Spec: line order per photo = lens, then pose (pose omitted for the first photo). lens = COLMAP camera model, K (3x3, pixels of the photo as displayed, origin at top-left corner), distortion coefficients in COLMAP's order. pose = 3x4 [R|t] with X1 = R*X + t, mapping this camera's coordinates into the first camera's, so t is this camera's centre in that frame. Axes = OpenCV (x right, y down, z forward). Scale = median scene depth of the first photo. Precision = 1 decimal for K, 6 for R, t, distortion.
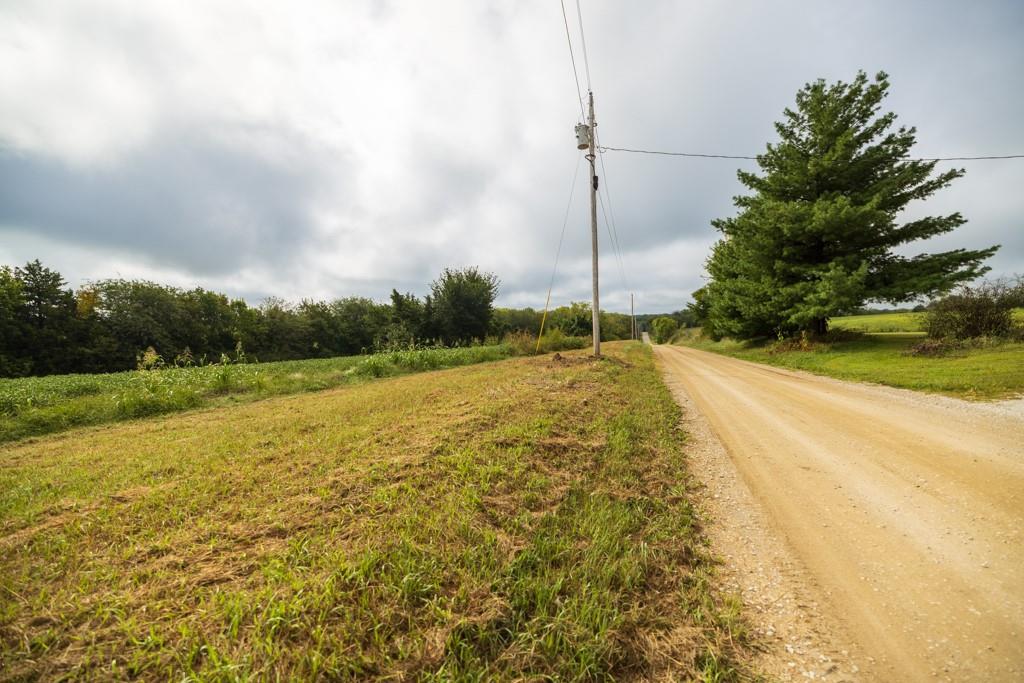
lens RADIAL K [[432.6, 0, 512.4], [0, 432.6, 343.2], [0, 0, 1]] dist [0.001884, 0.000119]
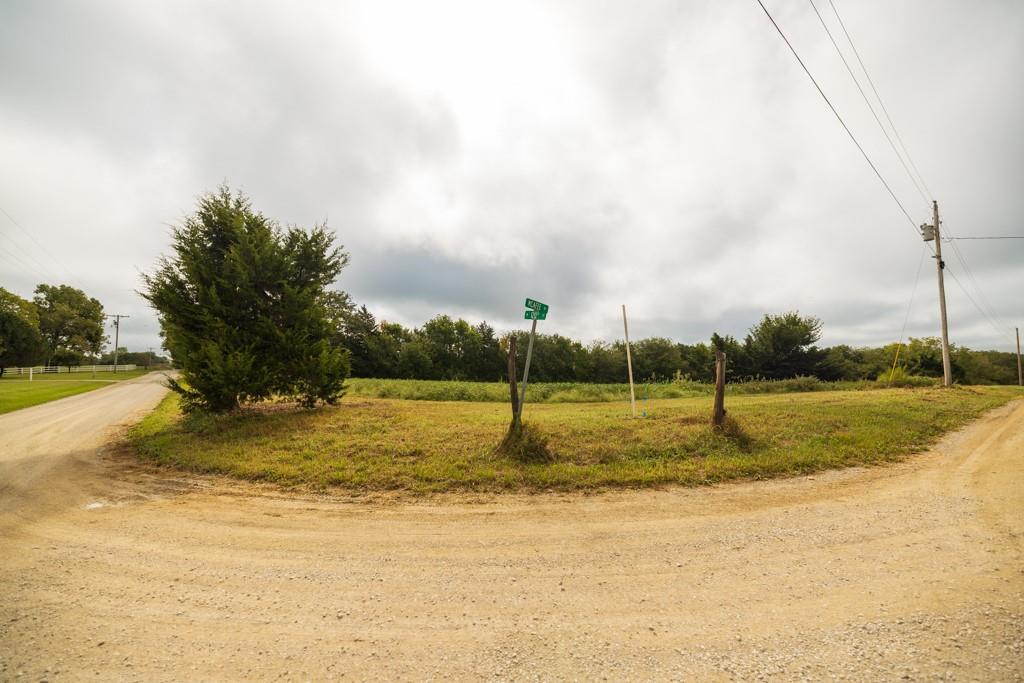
lens RADIAL K [[432.6, 0, 509.5], [0, 432.6, 340.0], [0, 0, 1]] dist [0.001884, 0.000119]
pose [[0.821187, -0.014138, -0.570484, -0.047184], [-0.038762, 0.996002, -0.080479, 0.012931], [0.569341, 0.088202, 0.817356, -0.270228]]
